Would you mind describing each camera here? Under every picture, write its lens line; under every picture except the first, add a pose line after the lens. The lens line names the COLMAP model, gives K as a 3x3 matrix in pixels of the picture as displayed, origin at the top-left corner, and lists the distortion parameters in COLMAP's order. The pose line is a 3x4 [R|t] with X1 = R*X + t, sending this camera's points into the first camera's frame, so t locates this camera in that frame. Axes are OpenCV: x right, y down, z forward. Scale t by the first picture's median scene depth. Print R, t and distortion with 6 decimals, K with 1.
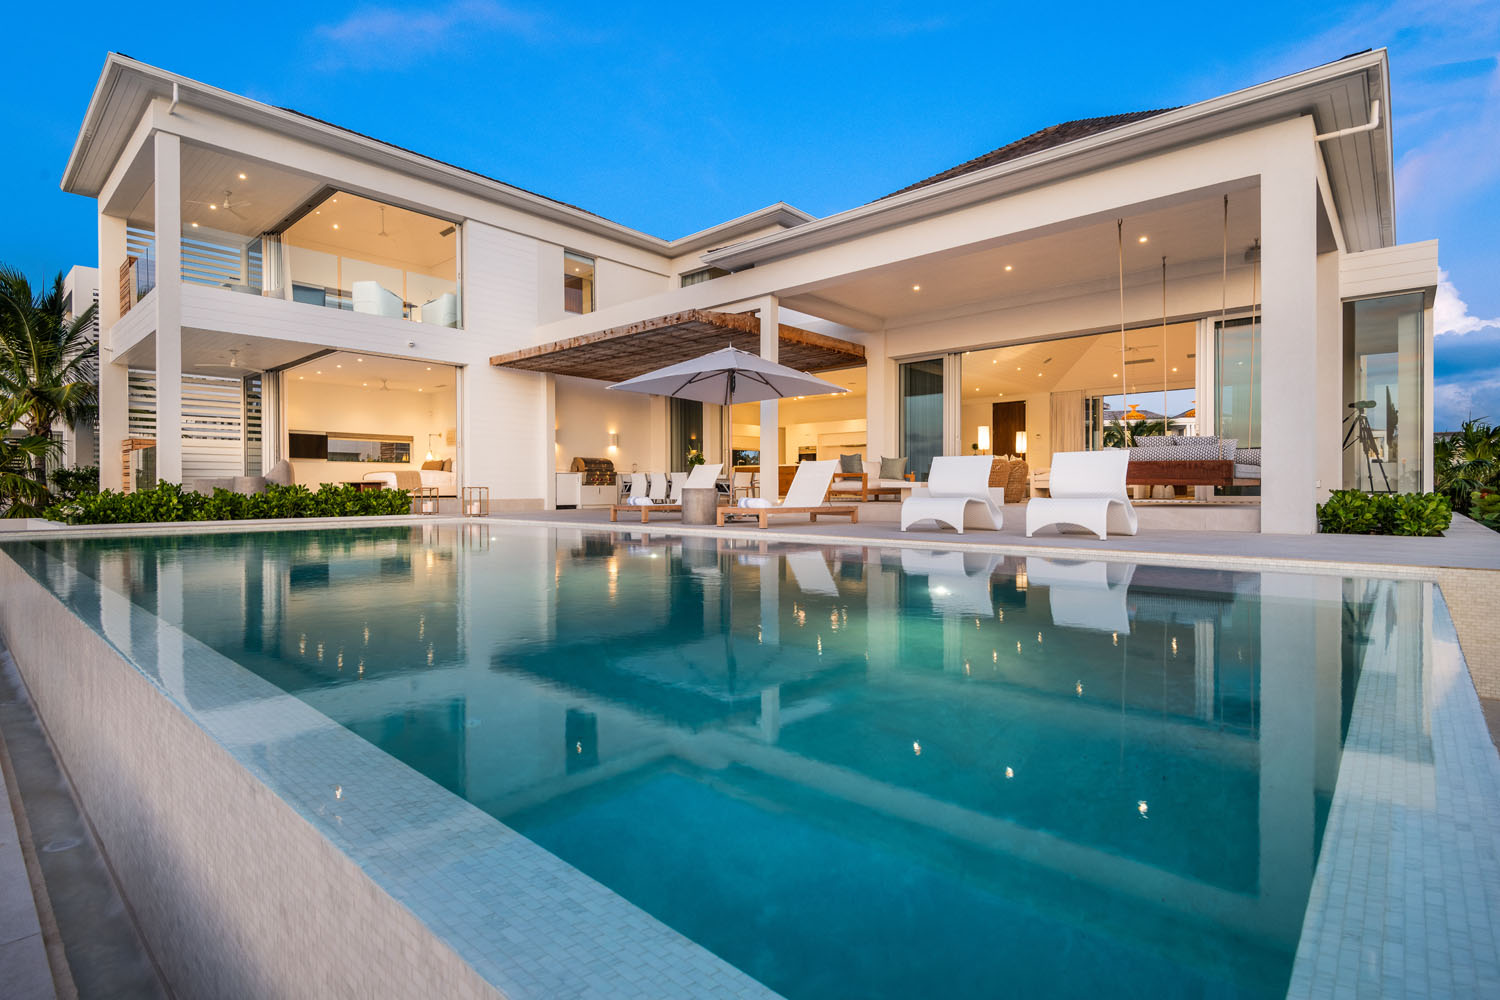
lens RADIAL K [[725.3, 0, 750.0], [0, 725.3, 500.0], [0, 0, 1]] dist [0.000104, -0.000106]
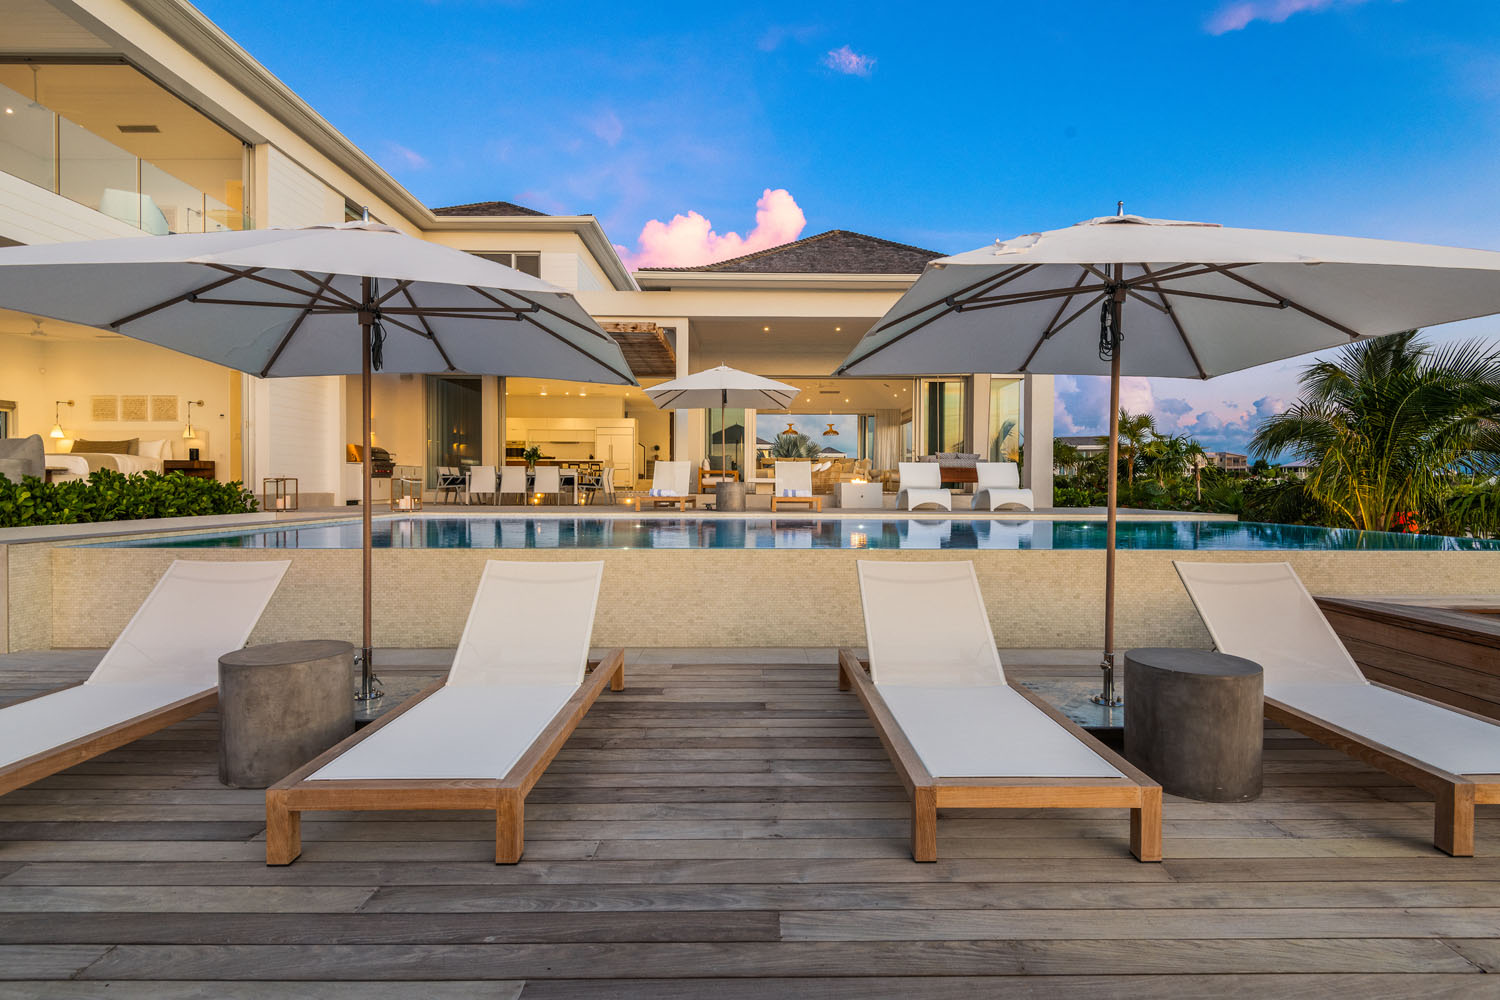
lens RADIAL K [[725.3, 0, 750.0], [0, 725.3, 500.0], [0, 0, 1]] dist [0.000104, -0.000106]
pose [[0.738403, -0.009398, 0.674295, -0.537098], [0.004269, 0.999948, 0.009261, 0.001017], [-0.674347, -0.003959, 0.738404, 0.049504]]
